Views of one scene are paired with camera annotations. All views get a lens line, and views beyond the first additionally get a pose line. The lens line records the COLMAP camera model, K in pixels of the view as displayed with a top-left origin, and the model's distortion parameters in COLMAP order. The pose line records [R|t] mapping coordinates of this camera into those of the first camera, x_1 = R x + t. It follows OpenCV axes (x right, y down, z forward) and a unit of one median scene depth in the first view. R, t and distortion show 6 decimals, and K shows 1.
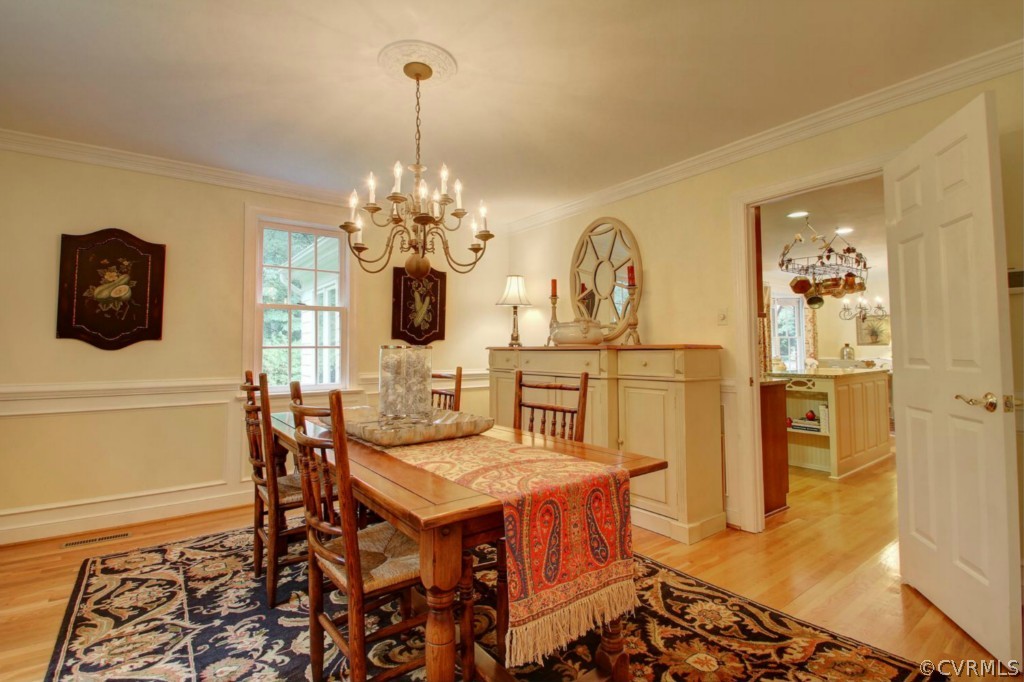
lens RADIAL K [[480.4, 0, 509.3], [0, 480.4, 333.3], [0, 0, 1]] dist [-0.003450, -0.000640]
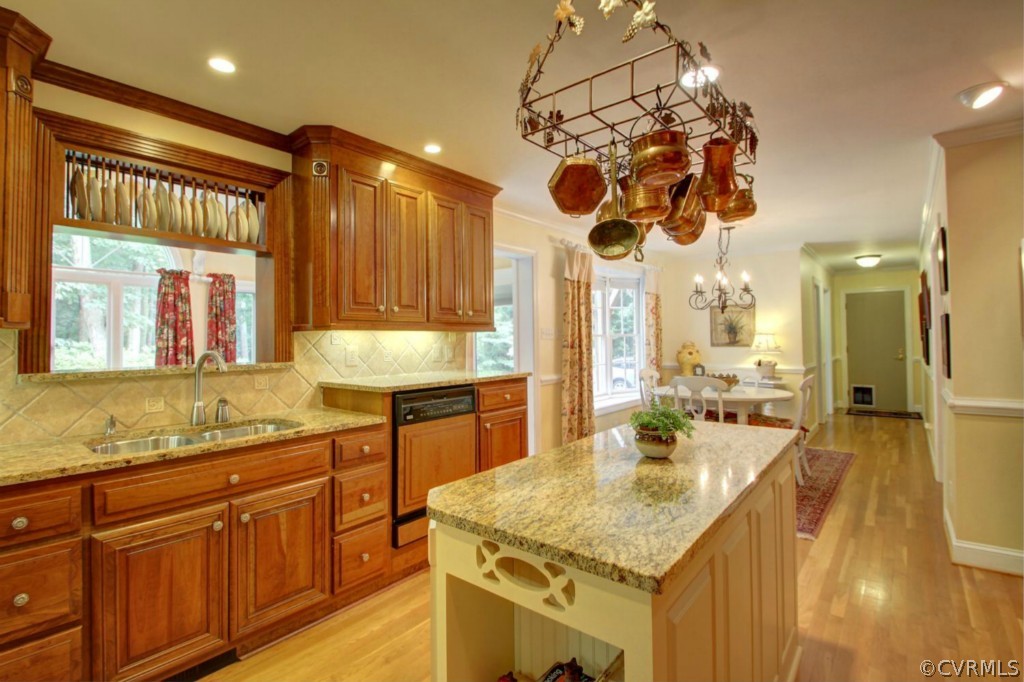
lens RADIAL K [[480.4, 0, 513.6], [0, 480.4, 339.3], [0, 0, 1]] dist [-0.003450, -0.000640]
pose [[0.969168, -0.004359, 0.246361, 0.300259], [-0.002686, 0.999597, 0.028254, -0.005714], [-0.246385, -0.028044, 0.968766, 0.431887]]
